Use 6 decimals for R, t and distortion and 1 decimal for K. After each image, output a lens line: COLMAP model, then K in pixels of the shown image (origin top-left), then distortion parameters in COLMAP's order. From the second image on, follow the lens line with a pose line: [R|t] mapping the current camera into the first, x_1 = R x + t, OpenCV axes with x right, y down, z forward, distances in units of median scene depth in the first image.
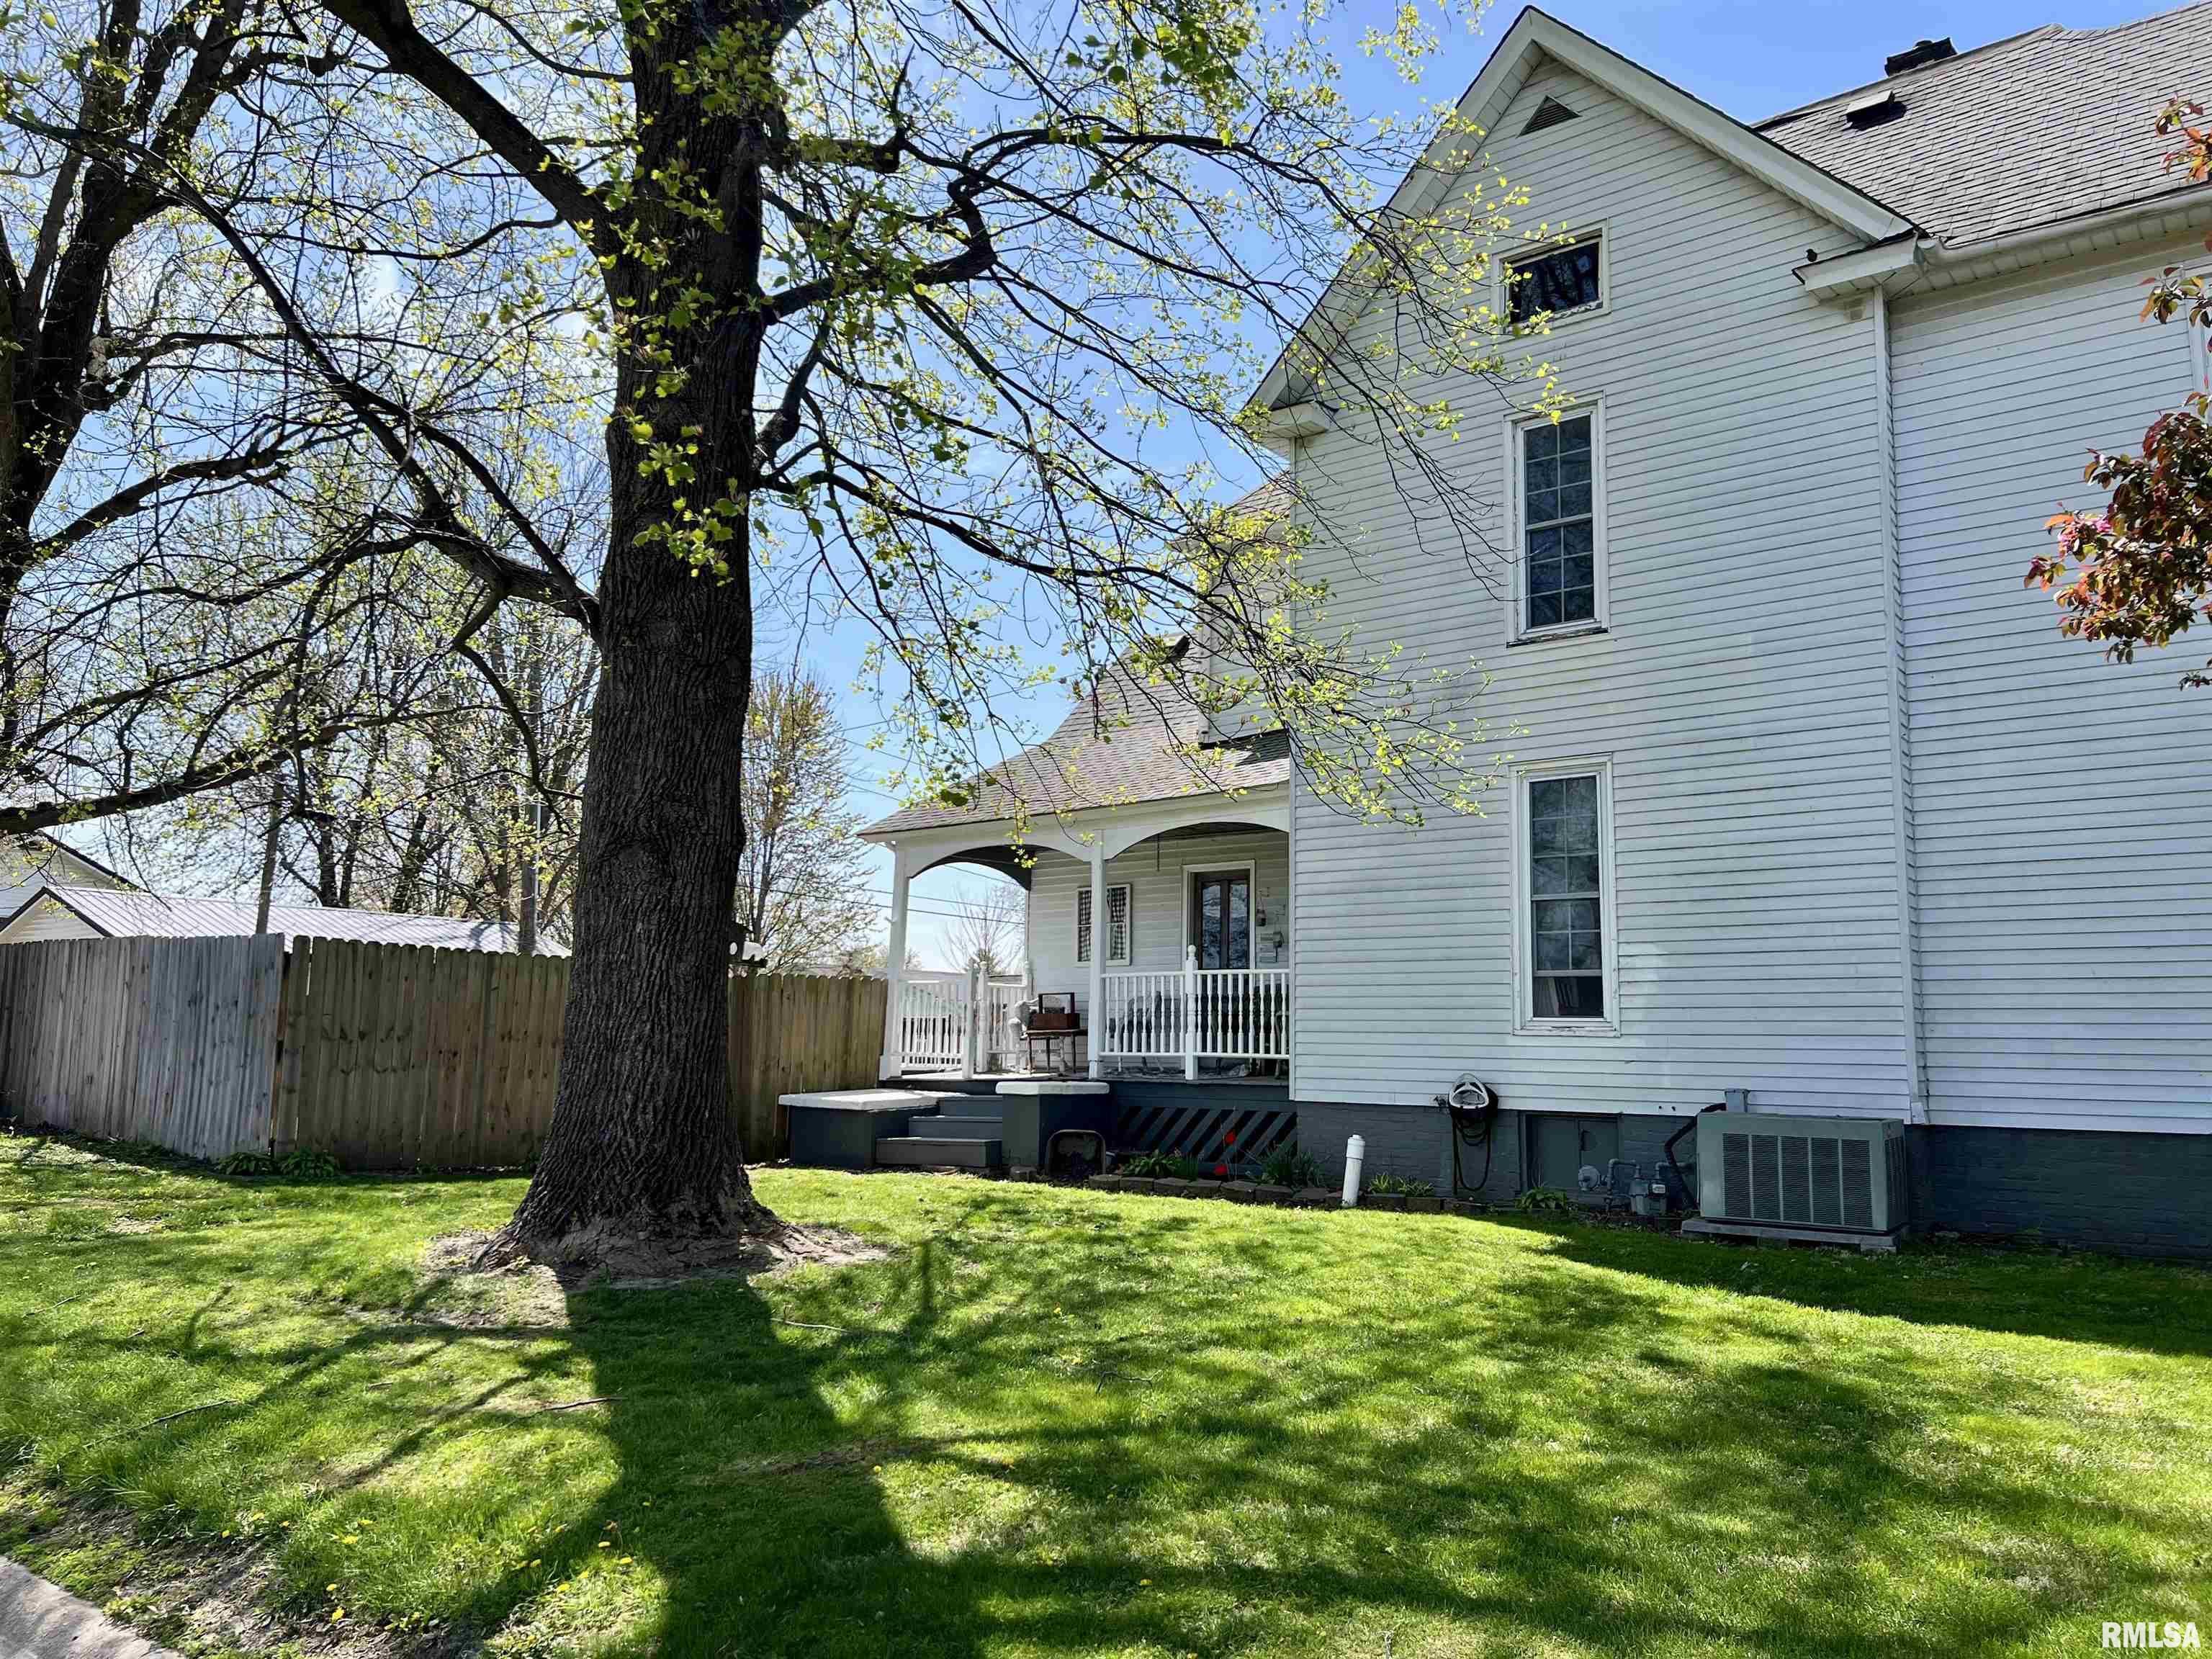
lens RADIAL K [[1702.1, 0, 1106.0], [0, 1702.1, 829.5], [0, 0, 1]] dist [0.122208, -0.124911]
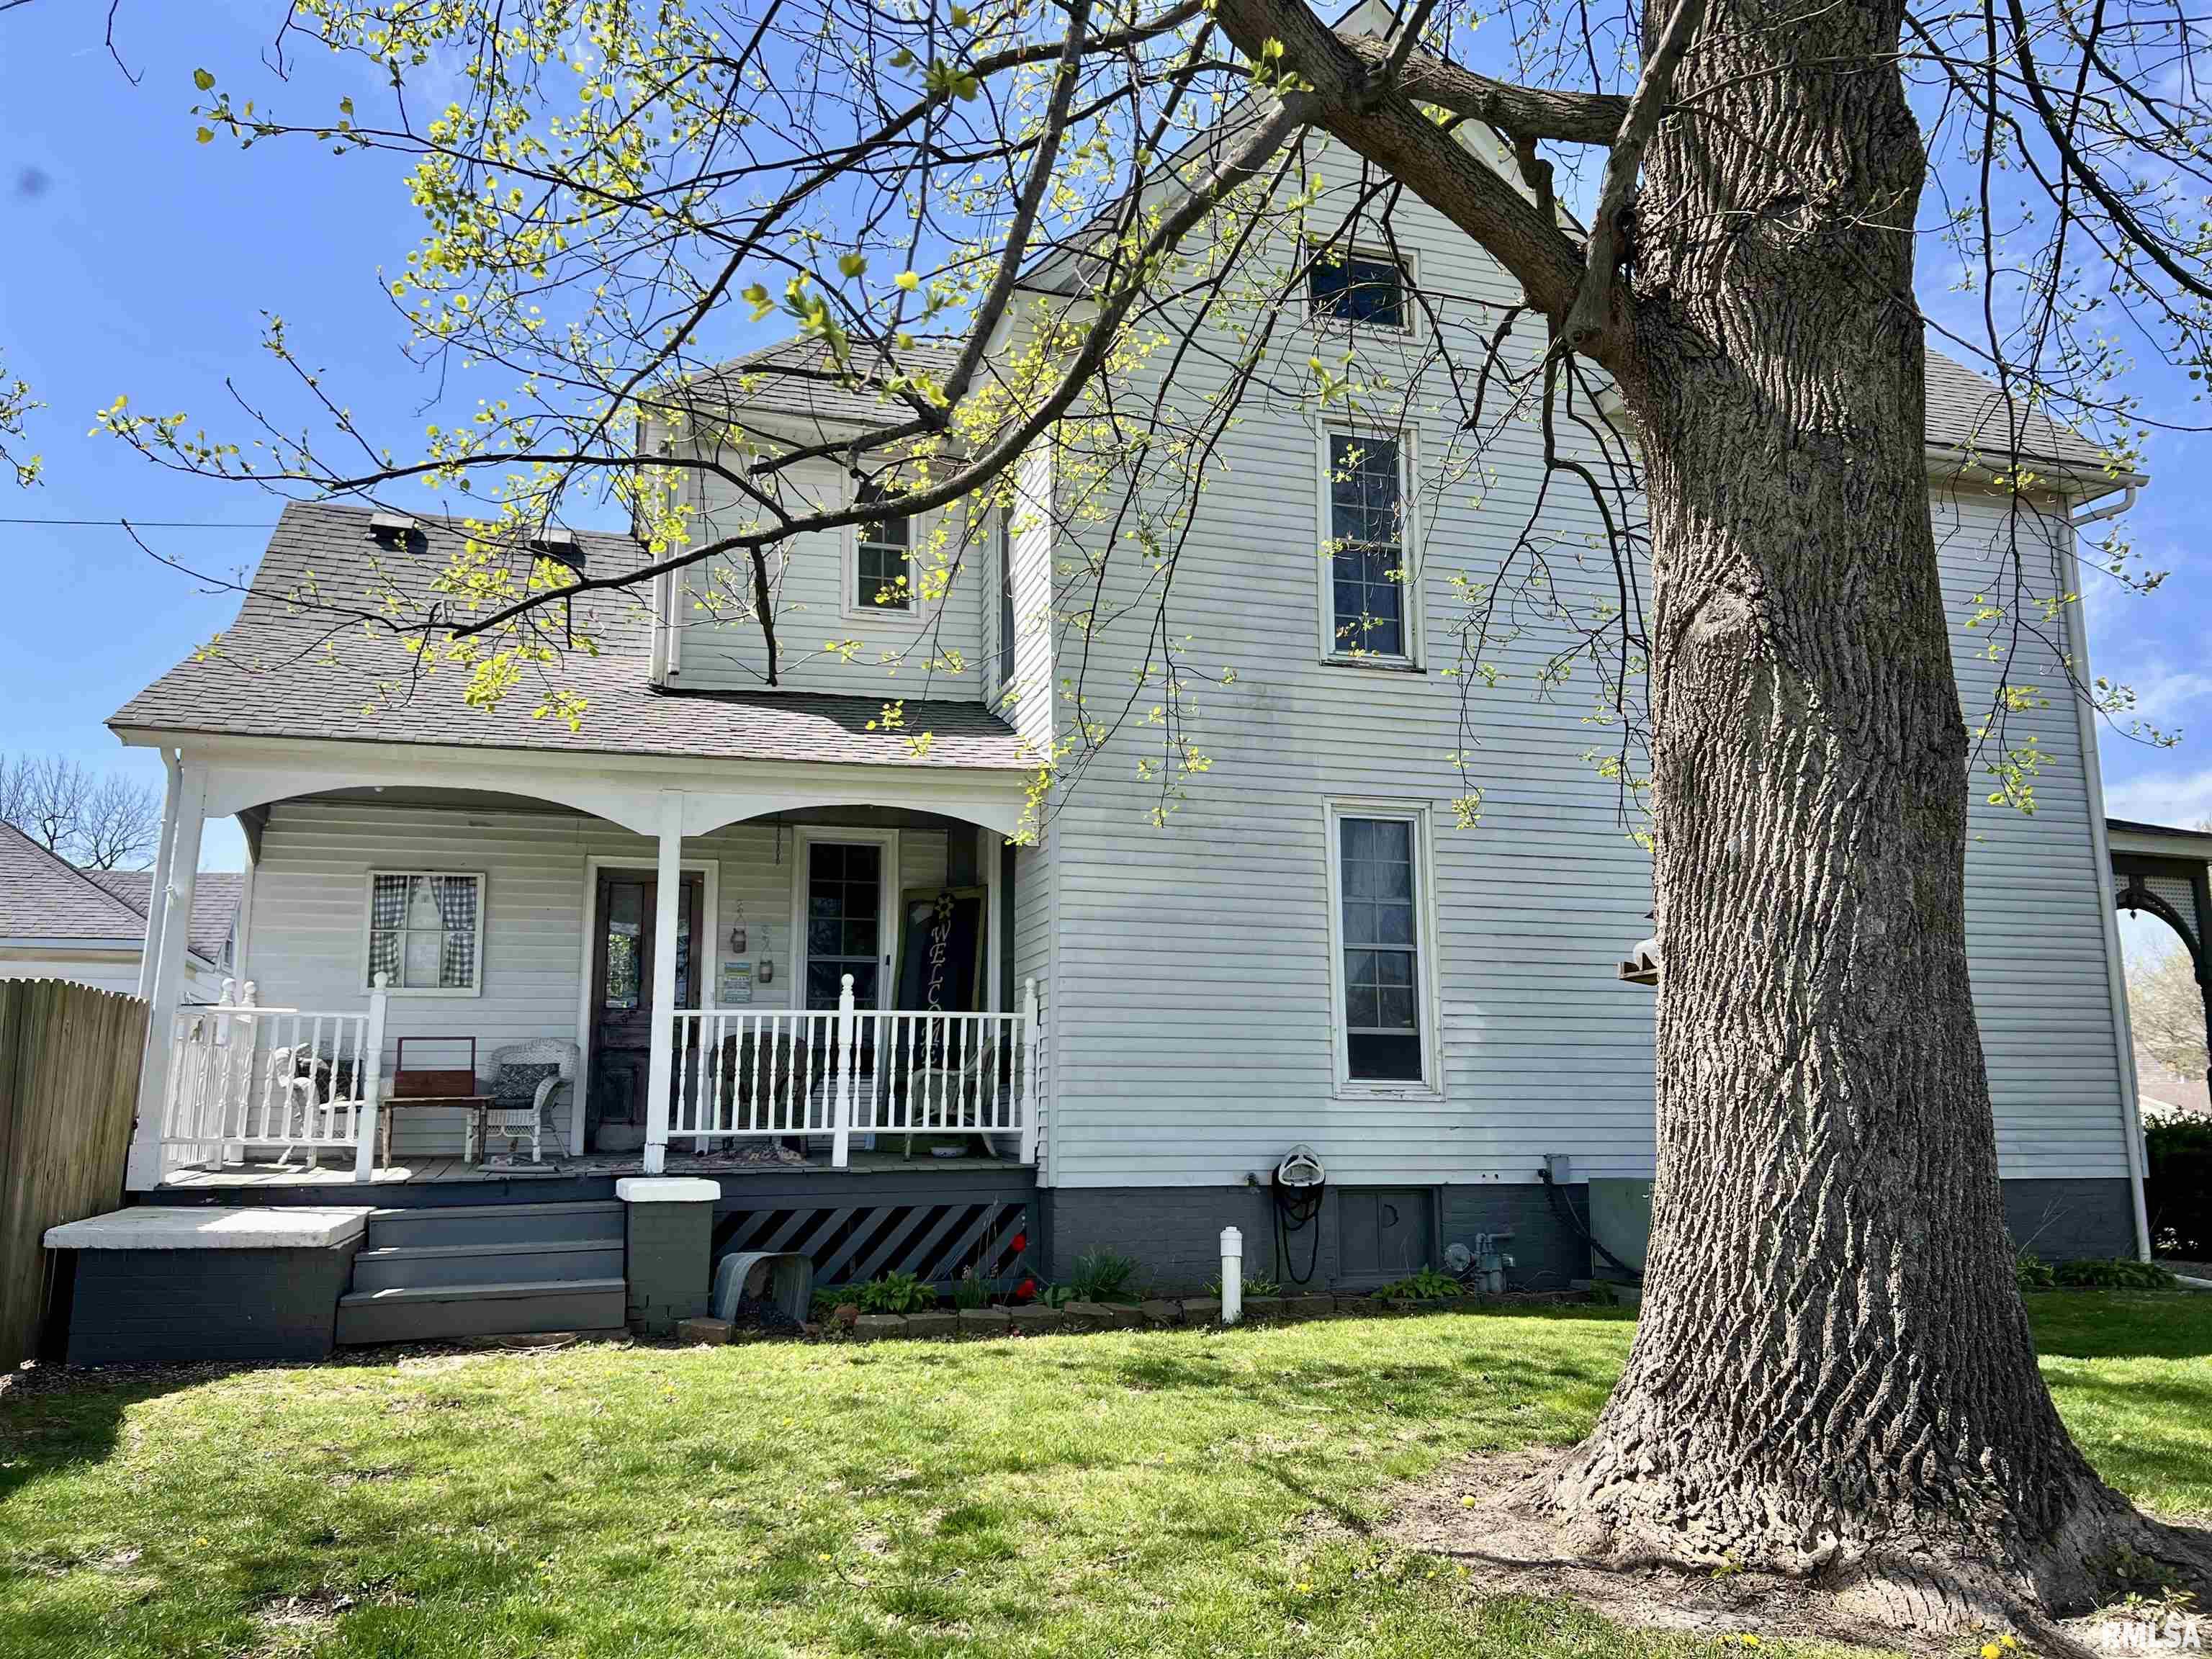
lens RADIAL K [[1702.1, 0, 1106.0], [0, 1702.1, 829.5], [0, 0, 1]] dist [0.122208, -0.124911]
pose [[0.556283, 0.126493, 0.821309, -0.567752], [-0.099282, 0.991384, -0.085442, 0.068683], [-0.825041, -0.034011, 0.564049, 0.605074]]
